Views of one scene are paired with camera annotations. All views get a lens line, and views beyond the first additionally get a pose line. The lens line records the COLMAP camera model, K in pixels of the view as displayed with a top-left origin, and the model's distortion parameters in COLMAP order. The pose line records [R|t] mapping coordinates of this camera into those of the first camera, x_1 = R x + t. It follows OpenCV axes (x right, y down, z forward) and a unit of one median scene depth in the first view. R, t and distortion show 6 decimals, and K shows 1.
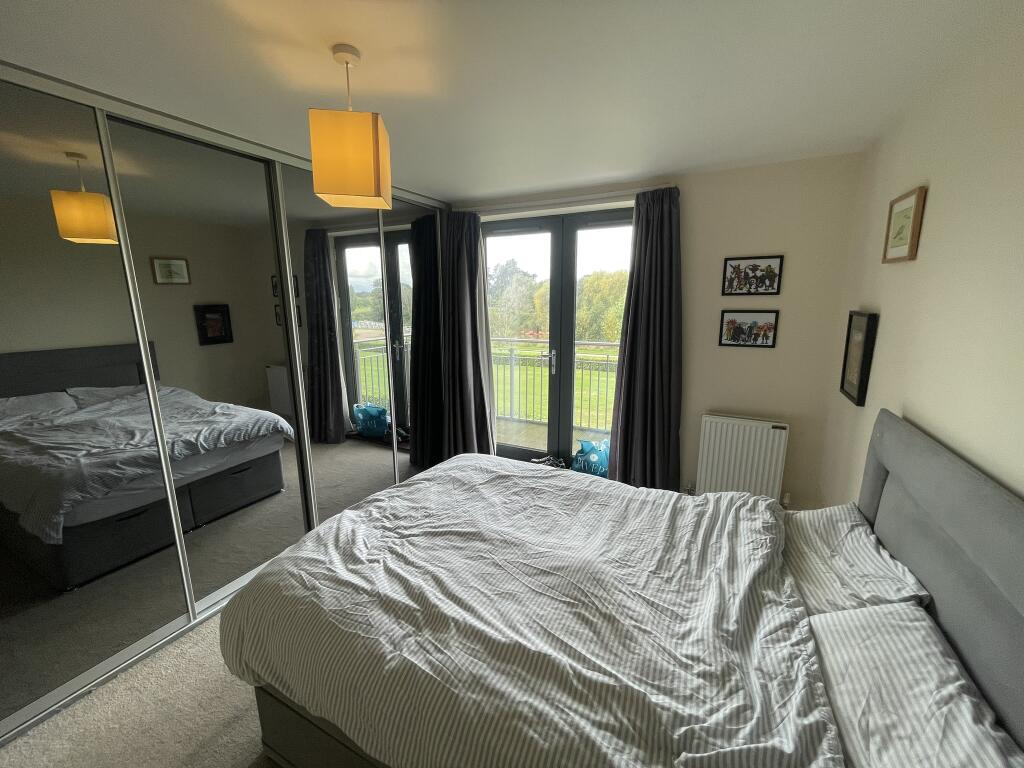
lens RADIAL K [[416.9, 0, 512.0], [0, 416.9, 384.0], [0, 0, 1]] dist [-0.001488, -0.000080]
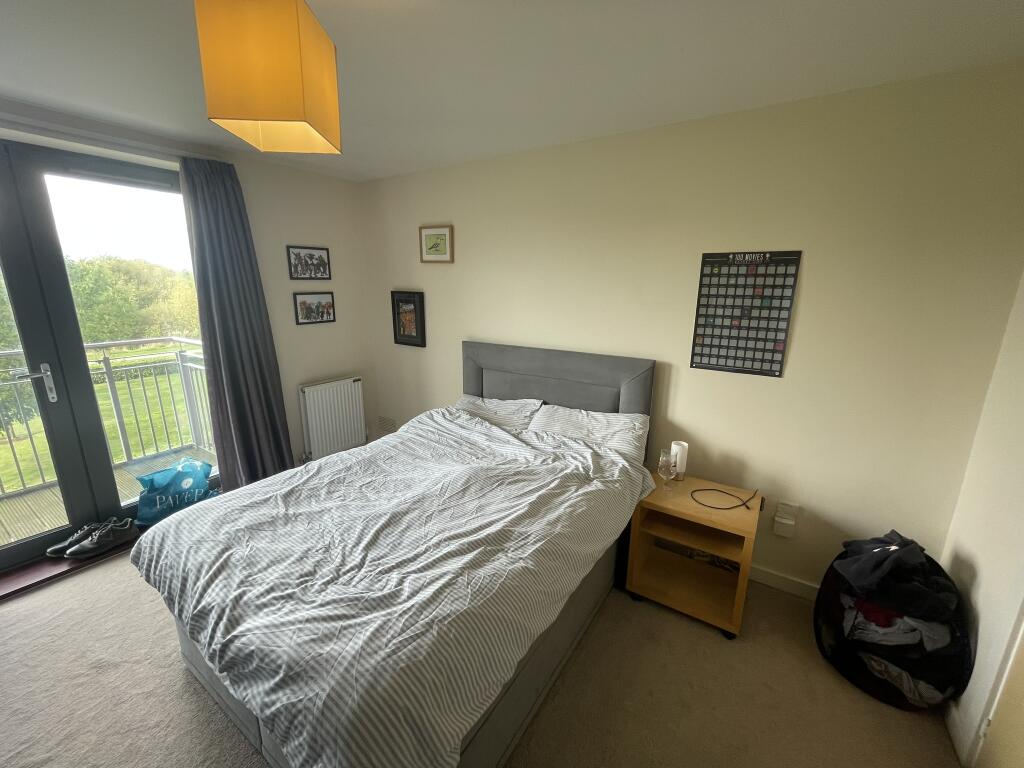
lens RADIAL K [[416.9, 0, 512.0], [0, 416.9, 384.0], [0, 0, 1]] dist [-0.001488, -0.000080]
pose [[0.105507, -0.228786, 0.967742, -0.821167], [0.193882, 0.959231, 0.205636, -0.084991], [-0.975335, 0.165931, 0.145563, 0.444068]]
